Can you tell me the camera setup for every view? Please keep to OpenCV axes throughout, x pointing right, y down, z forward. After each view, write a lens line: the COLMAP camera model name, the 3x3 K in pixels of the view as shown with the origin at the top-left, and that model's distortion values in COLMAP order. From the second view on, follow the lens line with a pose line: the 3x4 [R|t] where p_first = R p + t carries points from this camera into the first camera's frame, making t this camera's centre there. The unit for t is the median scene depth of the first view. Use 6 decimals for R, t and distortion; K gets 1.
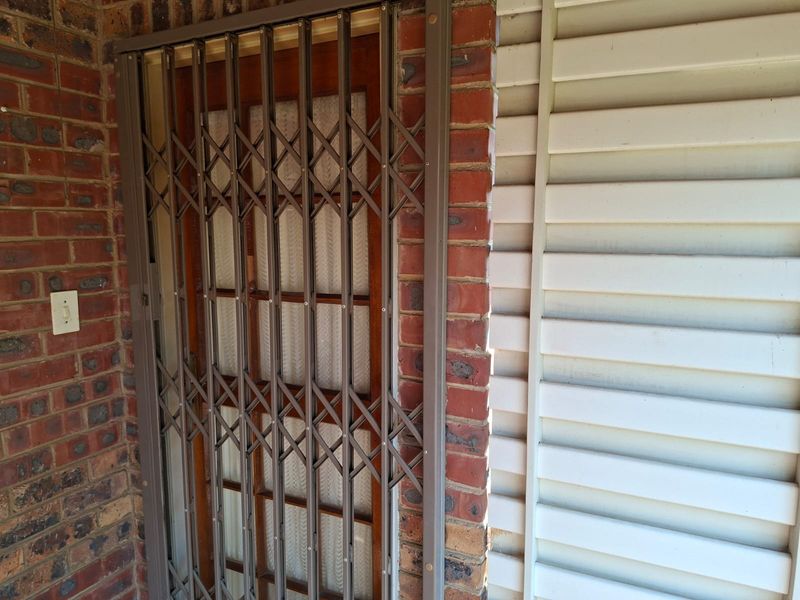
lens RADIAL K [[577.0, 0, 400.4], [0, 577.0, 302.5], [0, 0, 1]] dist [0.058622, -0.071449]
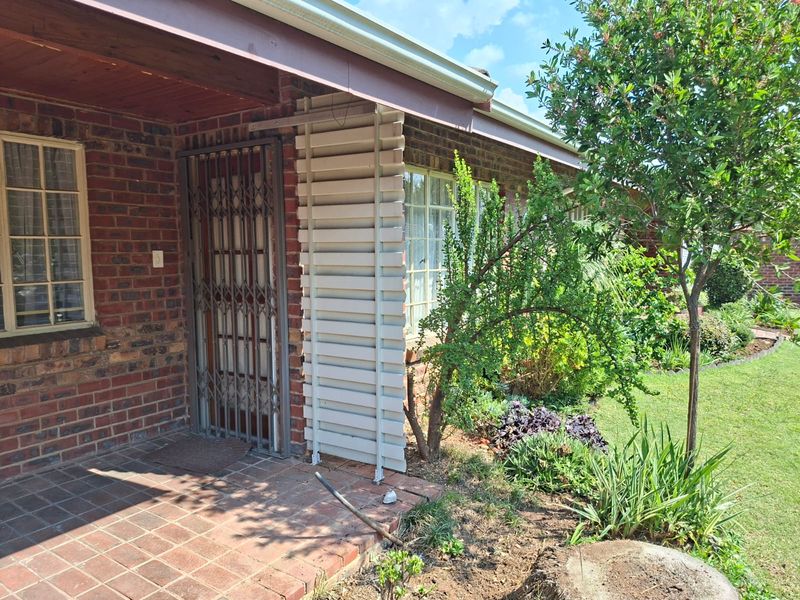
lens RADIAL K [[582.6, 0, 402.5], [0, 582.6, 302.8], [0, 0, 1]] dist [0.101924, -0.135586]
pose [[0.989913, 0.005984, -0.141553, 0.884259], [-0.011386, 0.999236, -0.037381, 0.308251], [0.141221, 0.038616, 0.989225, -1.450883]]
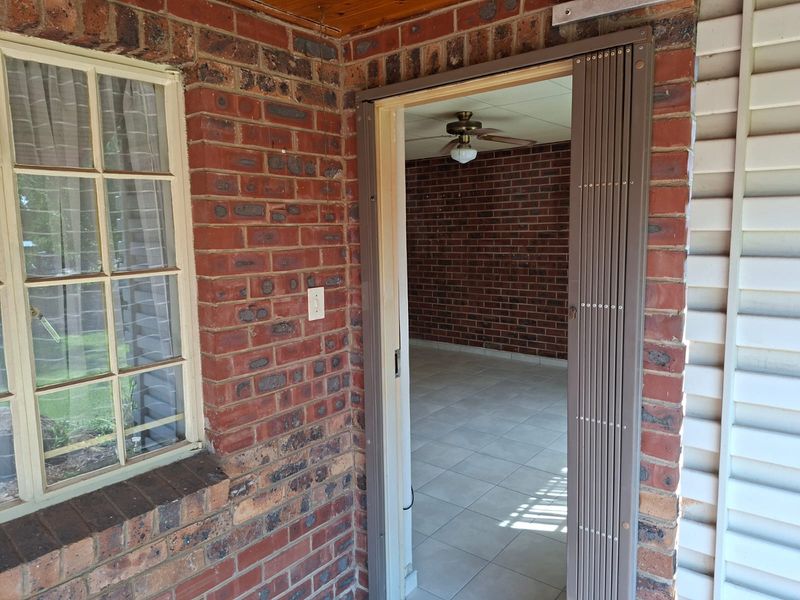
lens RADIAL K [[566.5, 0, 395.7], [0, 566.5, 291.0], [0, 0, 1]] dist [0.129190, -0.190053]
pose [[0.974789, 0.008159, -0.222978, -0.127872], [-0.011292, 0.999855, -0.012783, 0.003083], [0.222842, 0.014979, 0.974740, -0.208031]]
